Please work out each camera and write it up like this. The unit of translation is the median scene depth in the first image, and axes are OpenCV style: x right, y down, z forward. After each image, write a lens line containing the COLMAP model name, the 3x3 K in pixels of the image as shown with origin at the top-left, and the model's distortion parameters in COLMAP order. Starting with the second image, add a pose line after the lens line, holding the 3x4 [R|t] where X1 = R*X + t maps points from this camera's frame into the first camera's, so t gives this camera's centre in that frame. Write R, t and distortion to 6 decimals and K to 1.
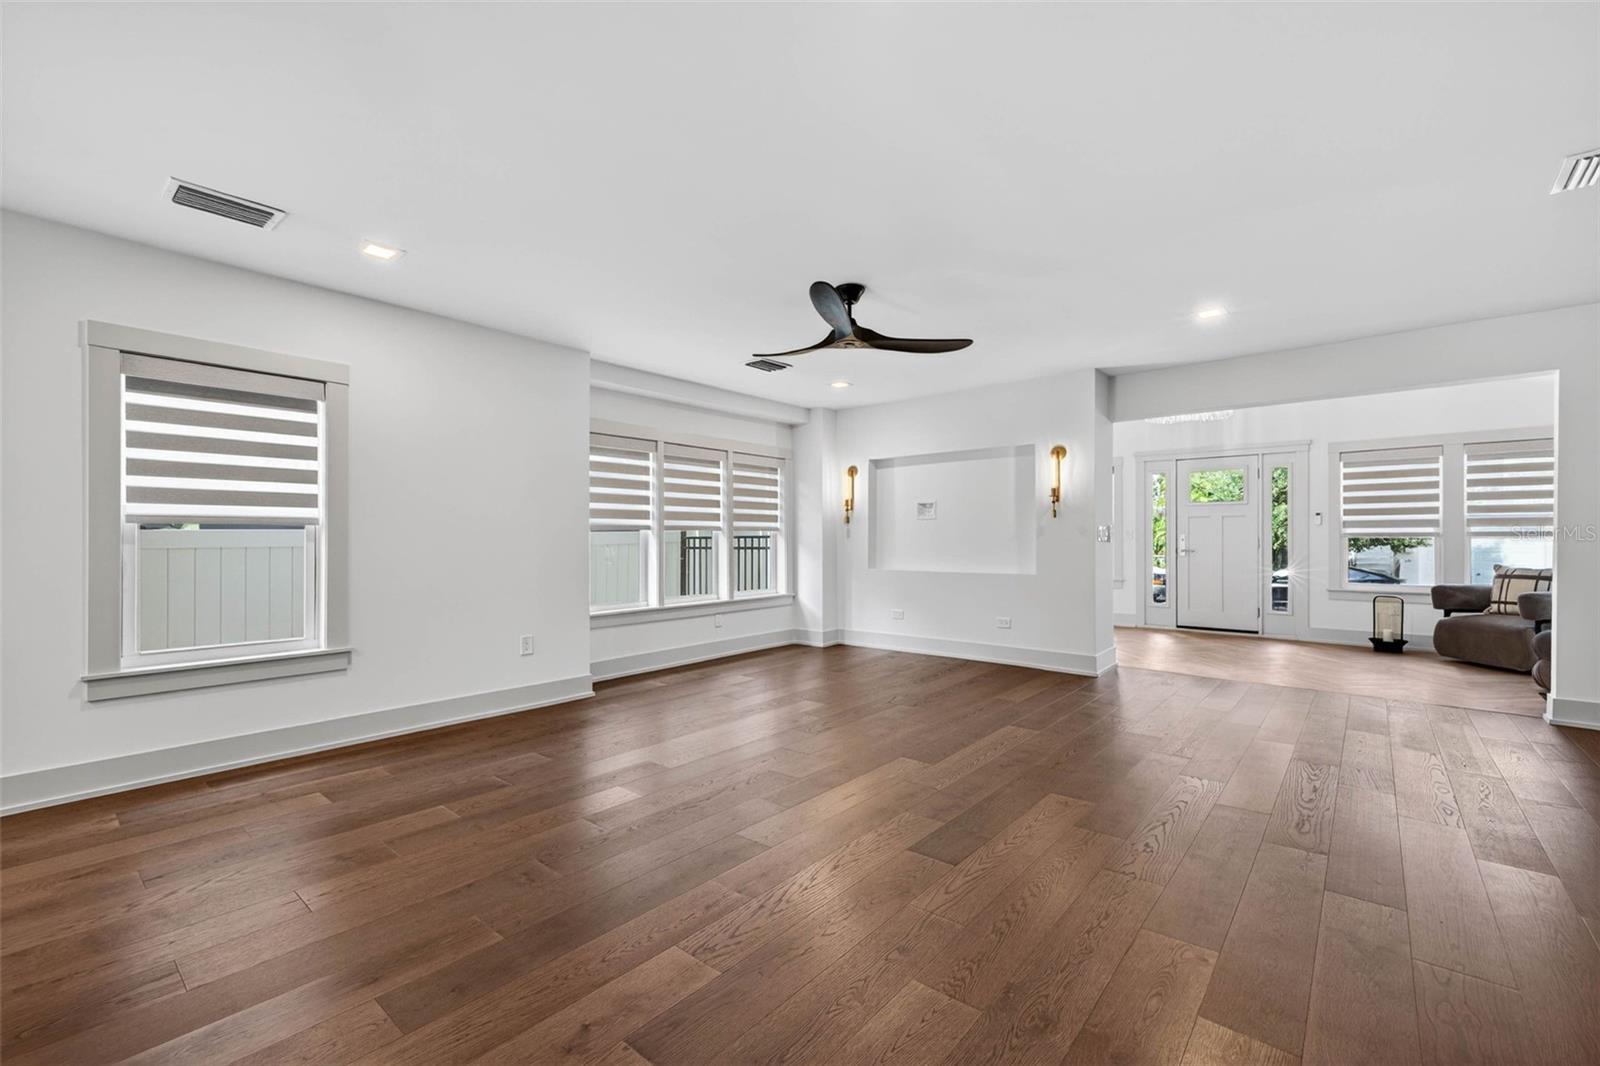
lens RADIAL K [[686.5, 0, 805.2], [0, 686.5, 543.8], [0, 0, 1]] dist [0.015691, 0.000426]
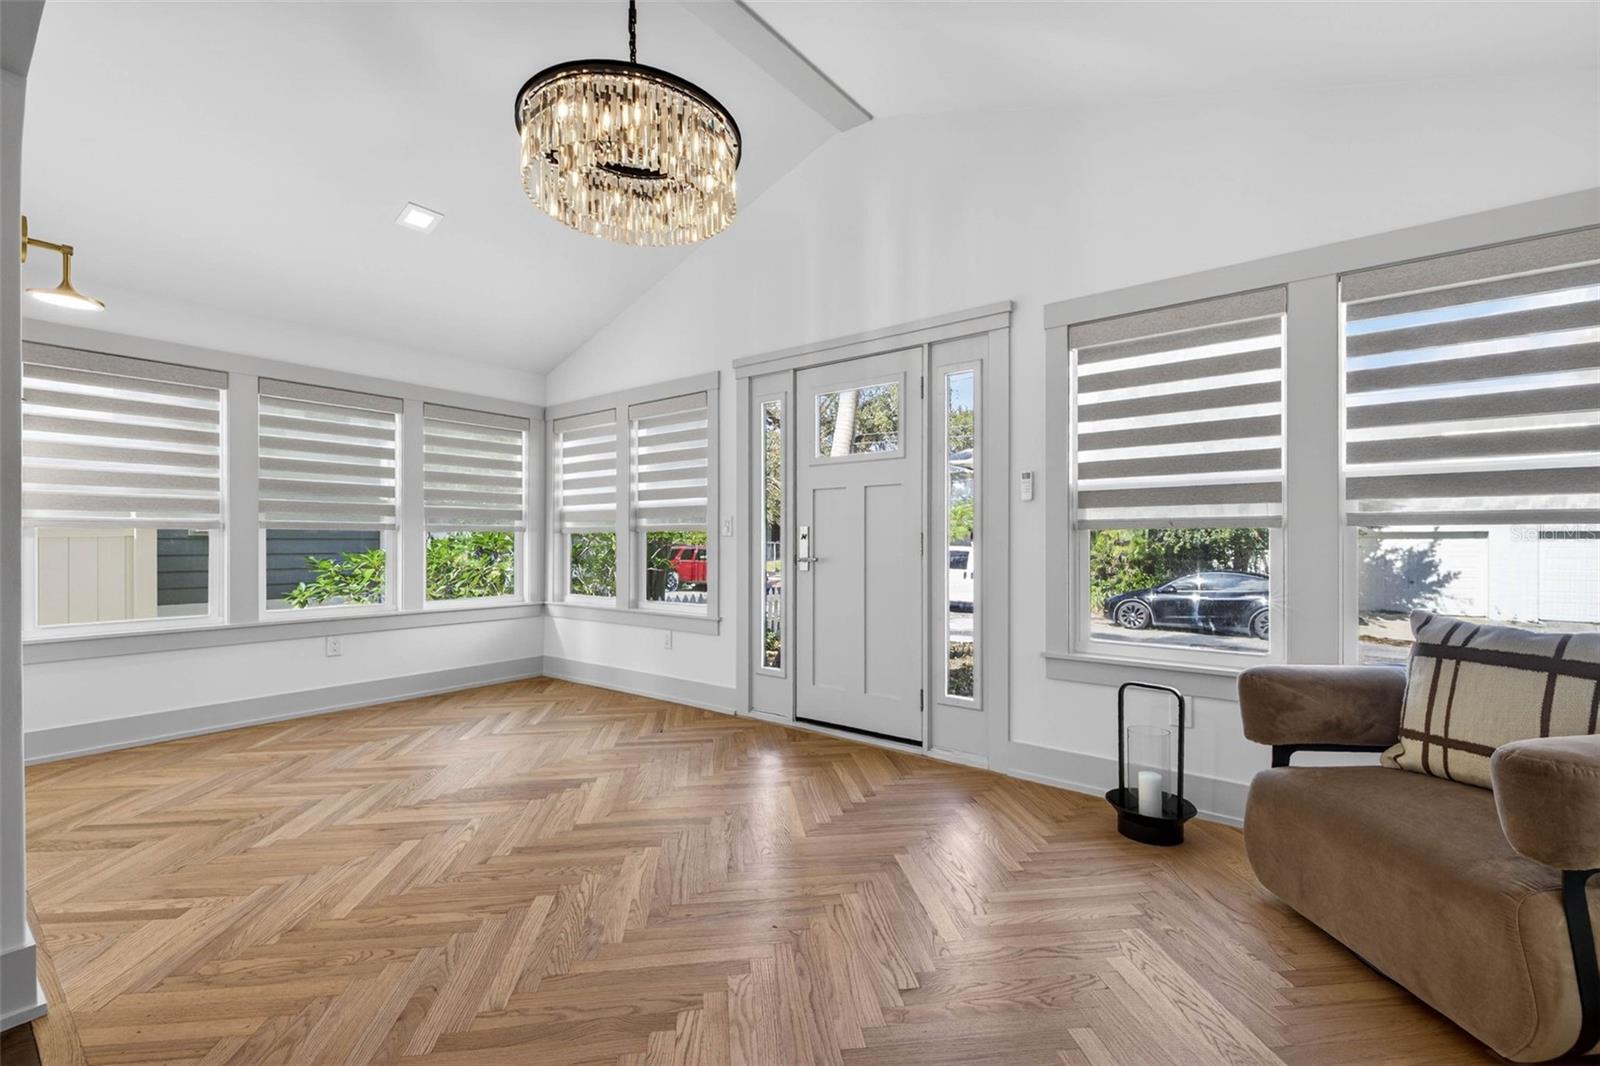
lens RADIAL K [[686.5, 0, 806.7], [0, 686.5, 534.8], [0, 0, 1]] dist [0.015691, 0.000426]
pose [[0.999661, -0.000173, 0.026053, 0.644617], [0.000494, 0.999924, -0.012304, -0.001622], [-0.026049, 0.012312, 0.999585, 0.631608]]
